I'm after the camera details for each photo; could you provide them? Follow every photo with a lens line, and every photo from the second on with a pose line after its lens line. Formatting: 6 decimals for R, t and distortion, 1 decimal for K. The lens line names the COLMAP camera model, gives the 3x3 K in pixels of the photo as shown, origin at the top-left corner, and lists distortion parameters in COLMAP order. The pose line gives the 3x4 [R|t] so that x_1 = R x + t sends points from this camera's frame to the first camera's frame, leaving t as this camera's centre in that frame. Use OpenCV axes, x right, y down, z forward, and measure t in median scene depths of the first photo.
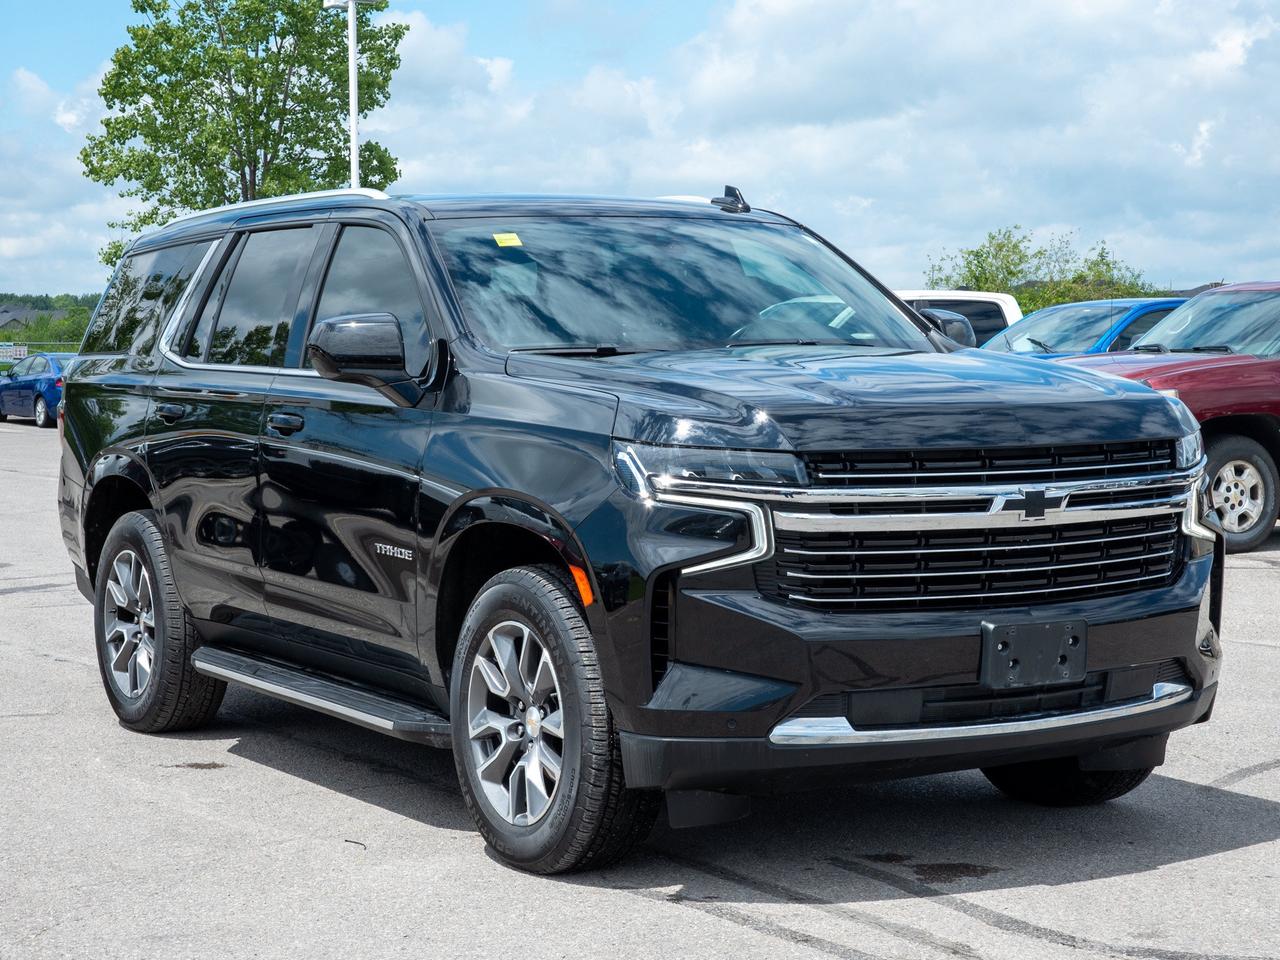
lens RADIAL K [[2506.7, 0, 689.7], [0, 2506.7, 478.4], [0, 0, 1]] dist [0.024597, -0.437450]
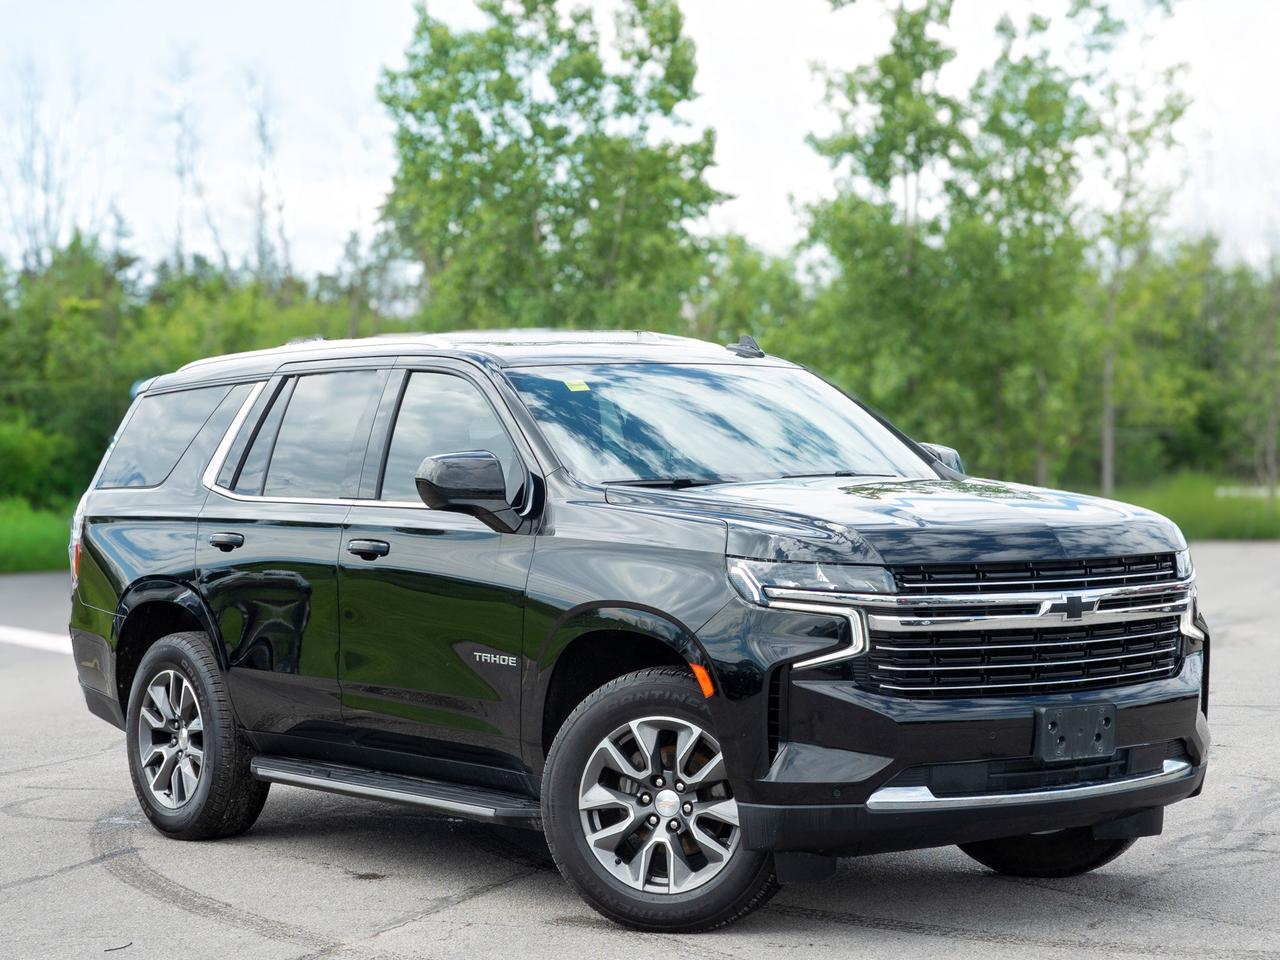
lens RADIAL K [[2880.9, 0, 640.0], [0, 2880.9, 480.0], [0, 0, 1]] dist [0.019203, 0.226120]
pose [[0.996173, -0.008057, 0.087028, -0.186786], [0.012304, 0.998754, -0.048372, 0.013289], [-0.086529, 0.049258, 0.995031, -0.356099]]
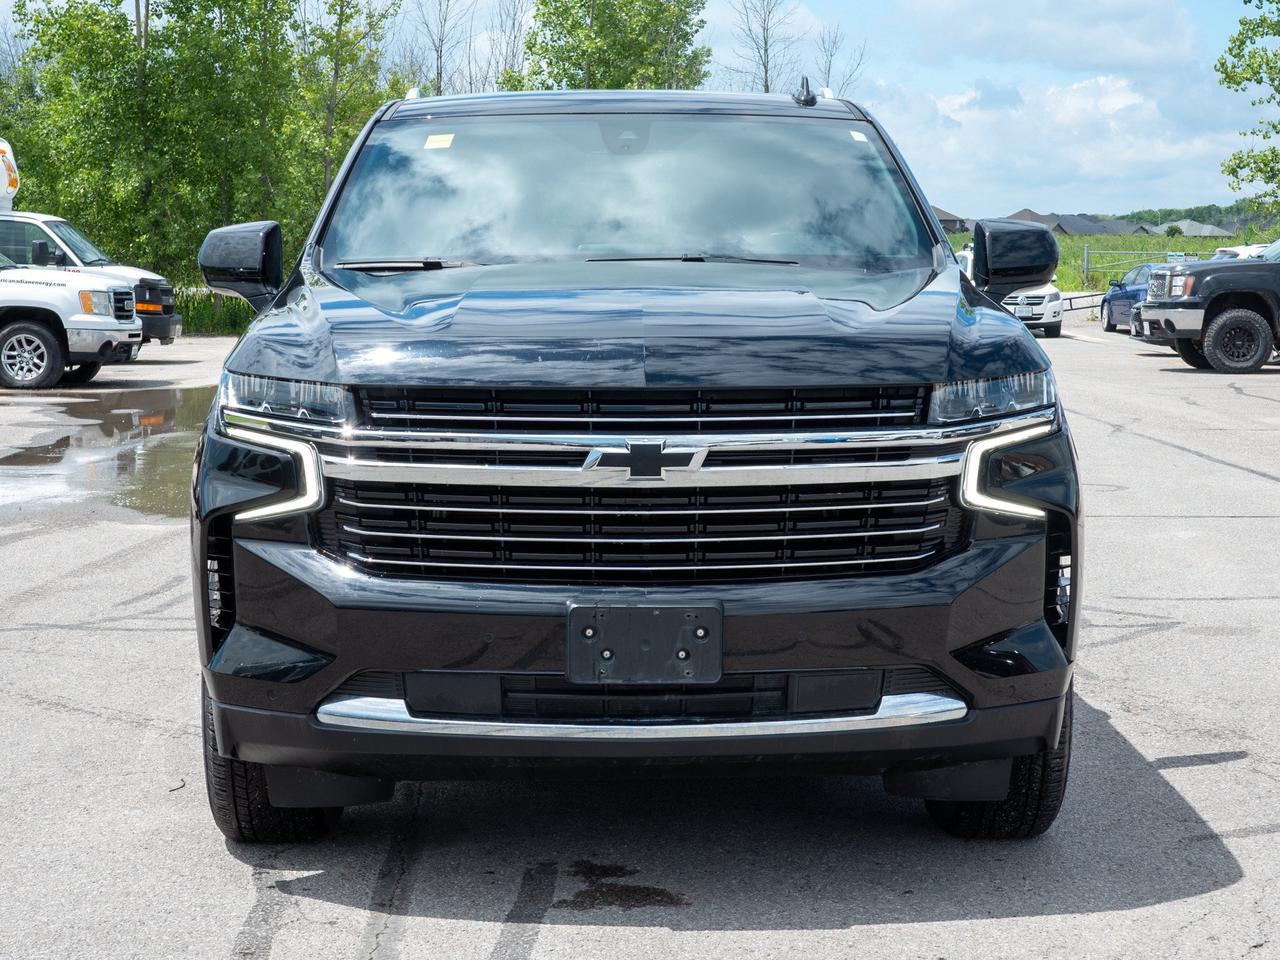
lens RADIAL K [[2506.7, 0, 689.7], [0, 2506.7, 478.4], [0, 0, 1]] dist [0.024597, -0.437450]
pose [[0.867523, 0.051560, -0.494718, 0.541558], [-0.033836, 0.998426, 0.044724, -0.020211], [0.496246, -0.022060, 0.867902, 0.301048]]
